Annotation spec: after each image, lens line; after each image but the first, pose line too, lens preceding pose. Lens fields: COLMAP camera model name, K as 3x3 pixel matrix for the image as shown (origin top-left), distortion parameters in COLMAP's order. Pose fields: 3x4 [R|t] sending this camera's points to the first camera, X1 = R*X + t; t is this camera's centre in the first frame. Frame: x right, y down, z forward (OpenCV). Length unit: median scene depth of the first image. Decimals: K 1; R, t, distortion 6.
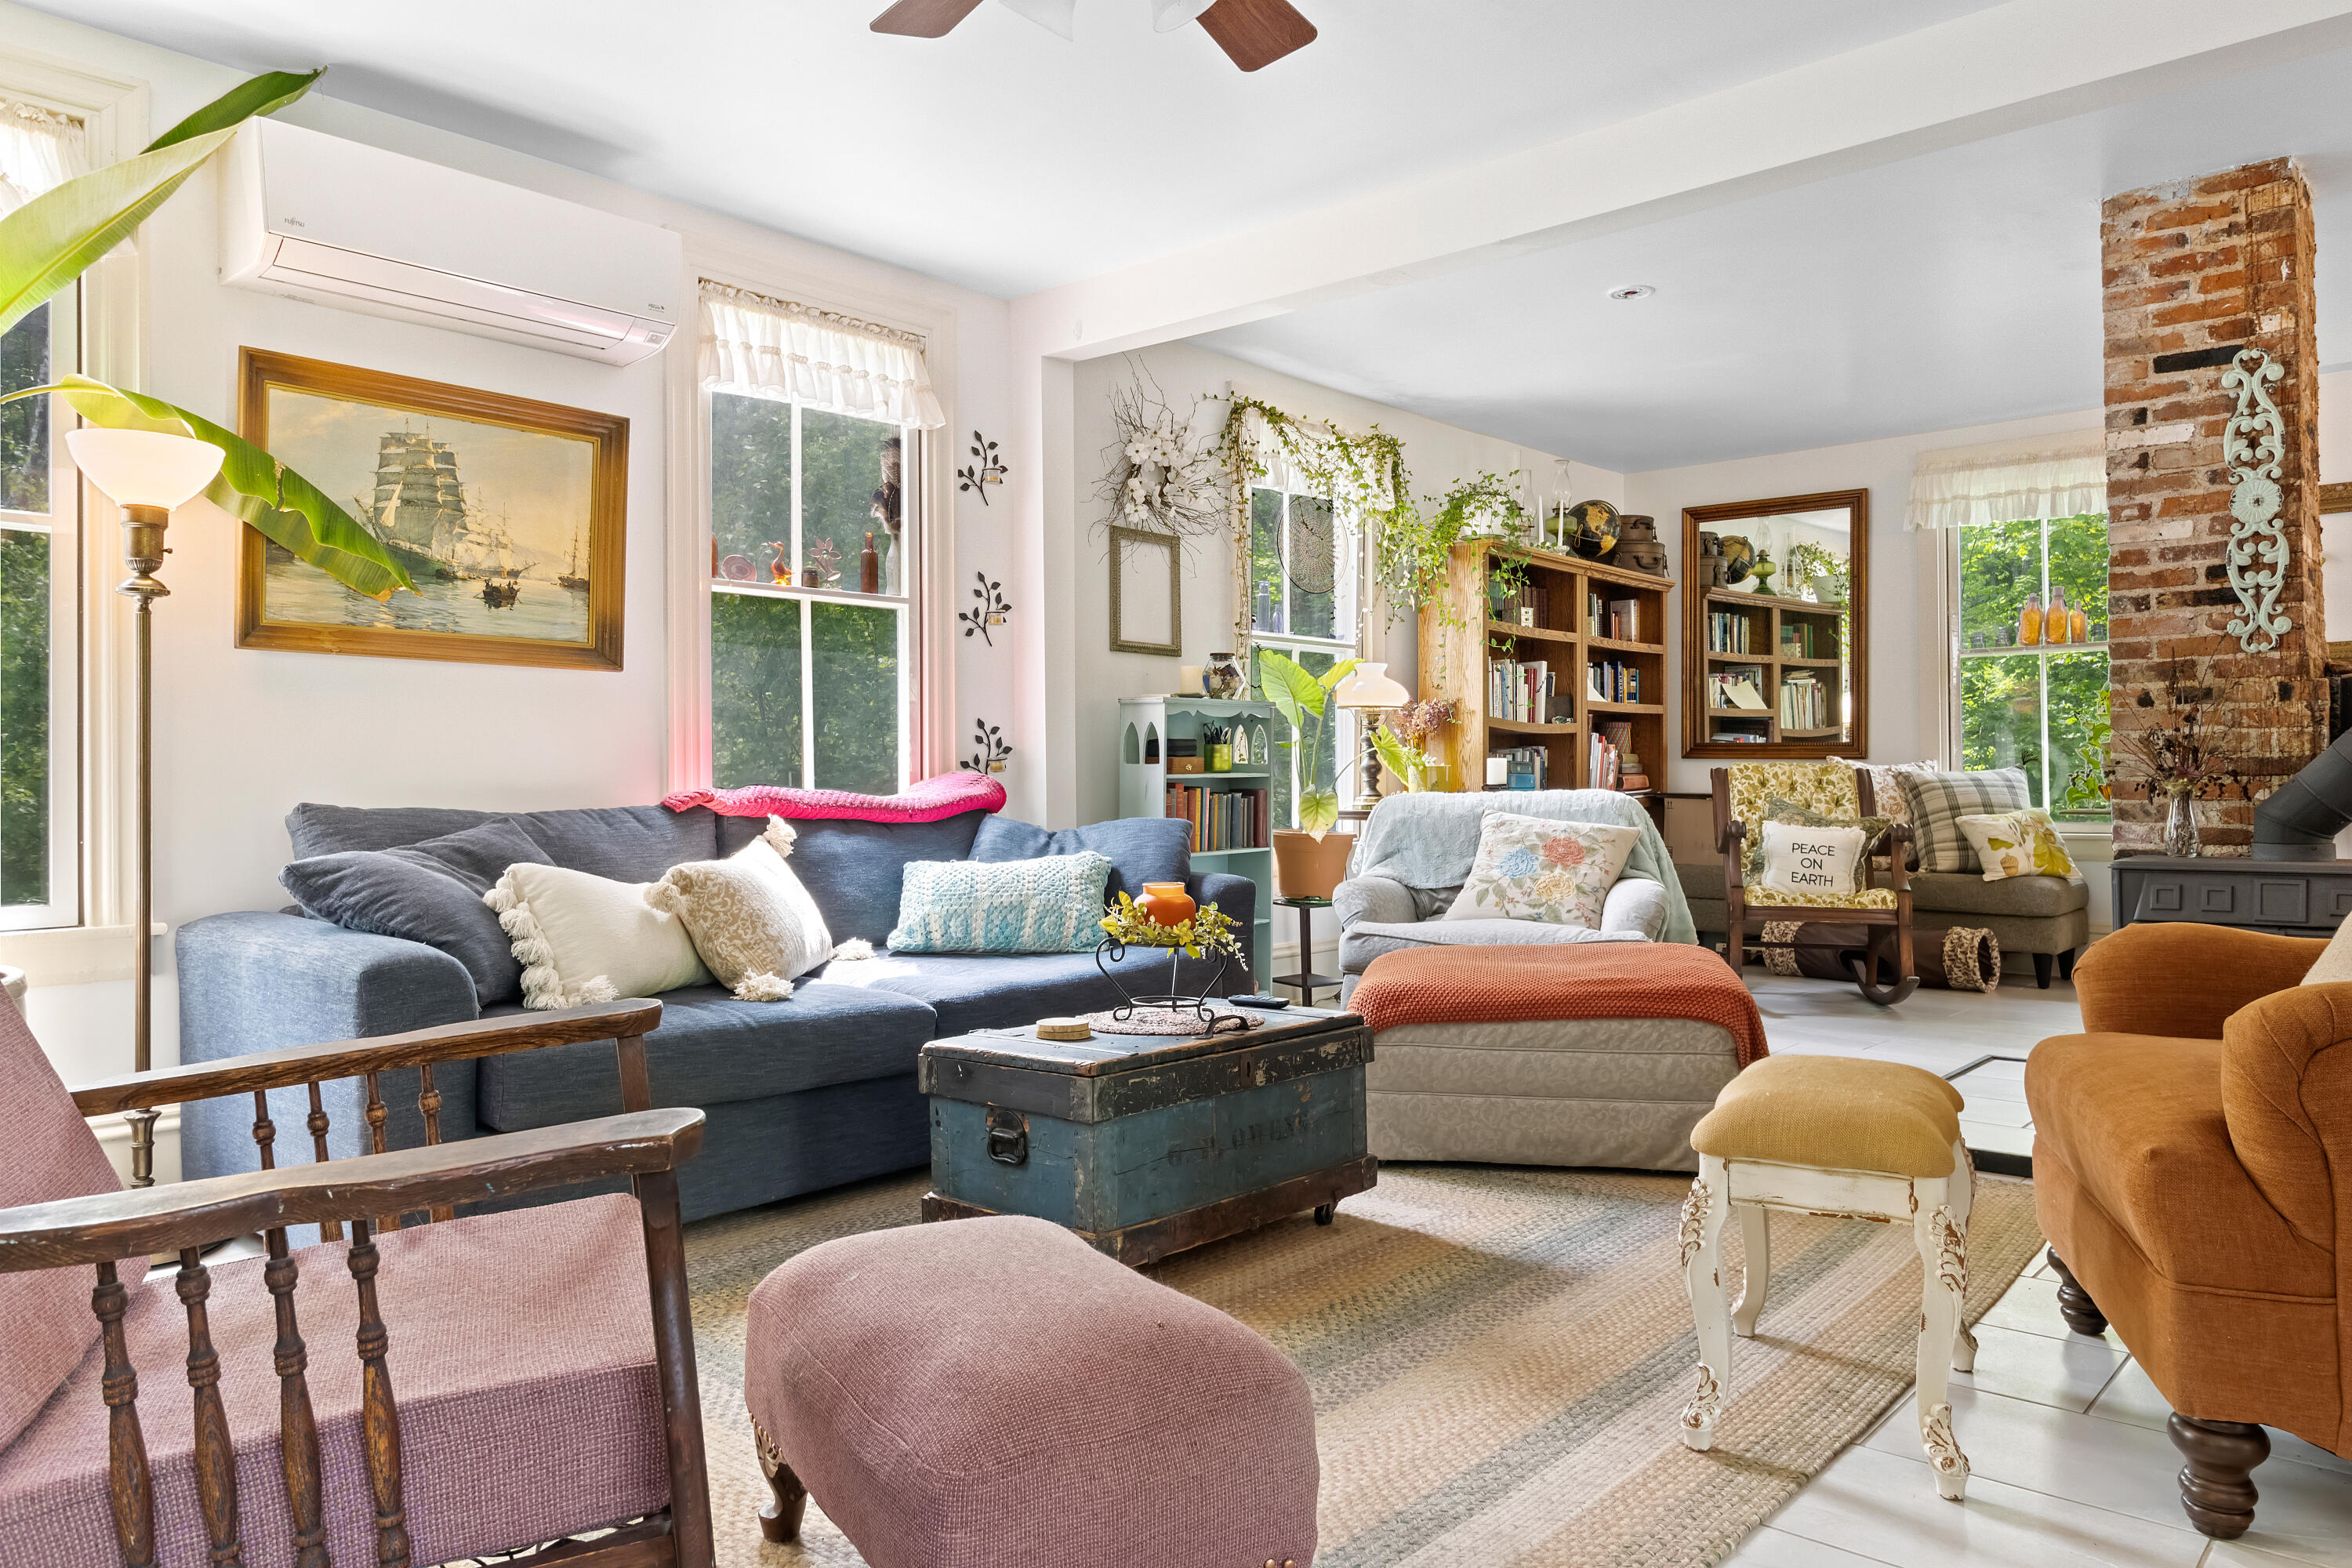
lens RADIAL K [[1602.6, 0, 1176.0], [0, 1602.6, 784.0], [0, 0, 1]] dist [-0.002825, -0.003552]
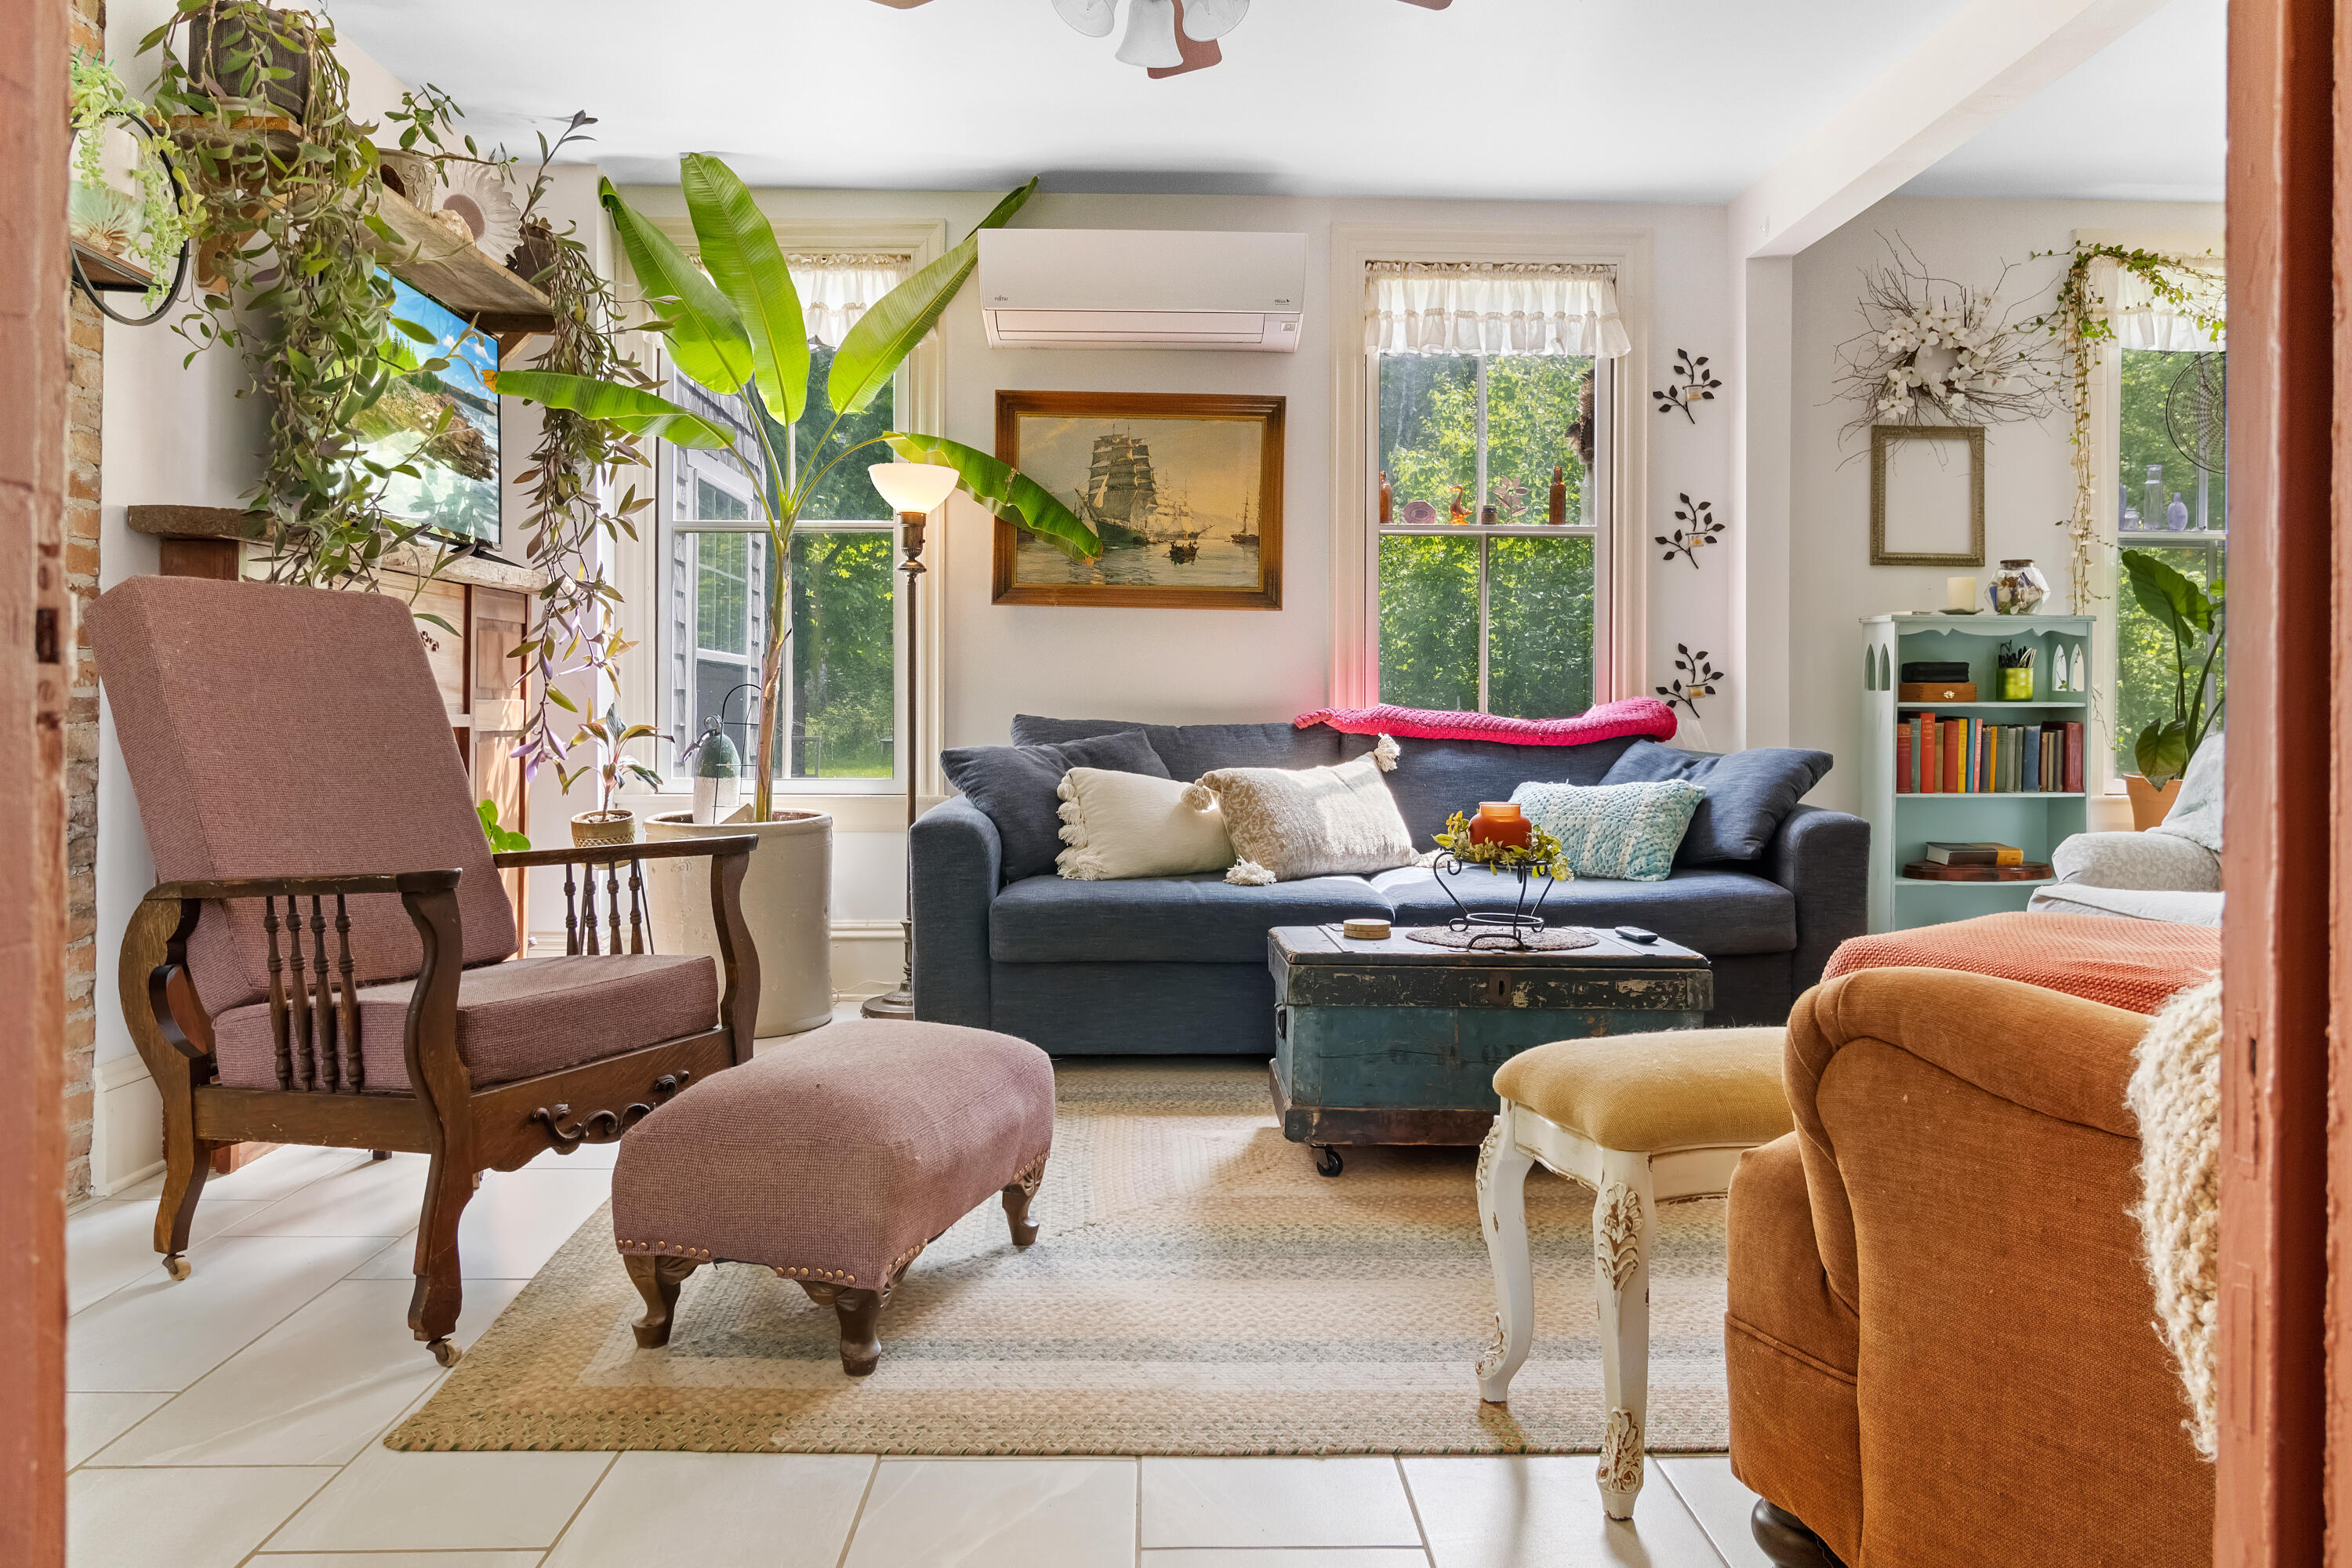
lens RADIAL K [[1660.0, 0, 1173.5], [0, 1660.0, 736.1], [0, 0, 1]] dist [0.008032, -0.002412]
pose [[0.672459, 0.022643, -0.739788, 0.502328], [-0.014290, 0.999743, 0.017610, 0.002763], [0.739997, -0.001270, 0.672609, 0.105970]]
